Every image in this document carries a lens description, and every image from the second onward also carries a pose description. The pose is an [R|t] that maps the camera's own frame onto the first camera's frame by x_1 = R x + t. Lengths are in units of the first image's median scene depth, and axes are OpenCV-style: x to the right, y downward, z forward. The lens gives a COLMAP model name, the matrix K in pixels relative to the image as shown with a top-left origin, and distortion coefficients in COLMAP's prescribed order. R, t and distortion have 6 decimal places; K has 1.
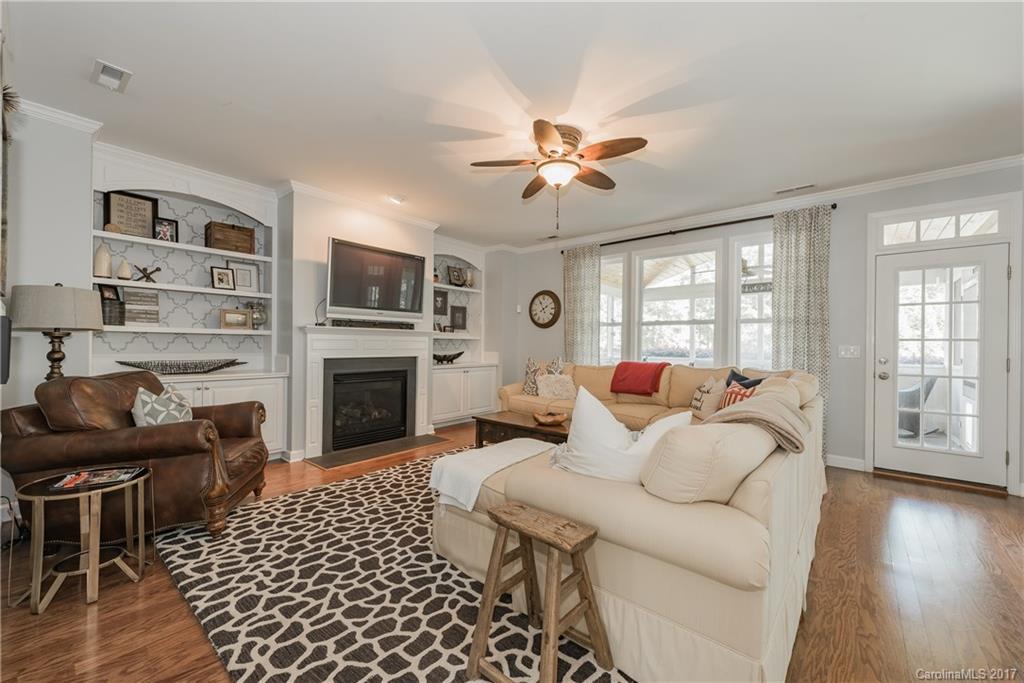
lens RADIAL K [[402.8, 0, 509.2], [0, 402.8, 342.5], [0, 0, 1]] dist [0.001768, -0.000292]
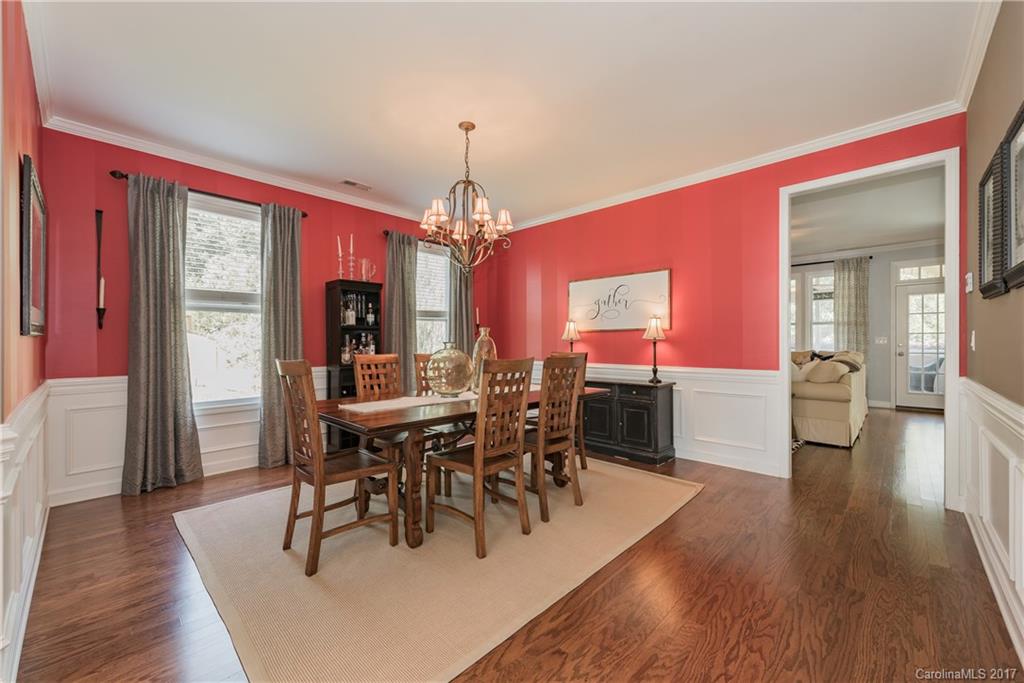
lens RADIAL K [[402.8, 0, 515.9], [0, 402.8, 341.8], [0, 0, 1]] dist [0.001768, -0.000292]
pose [[0.998460, -0.018118, -0.052437, -0.953924], [0.018621, 0.999785, 0.009131, -0.024555], [0.052261, -0.010094, 0.998582, -1.224951]]
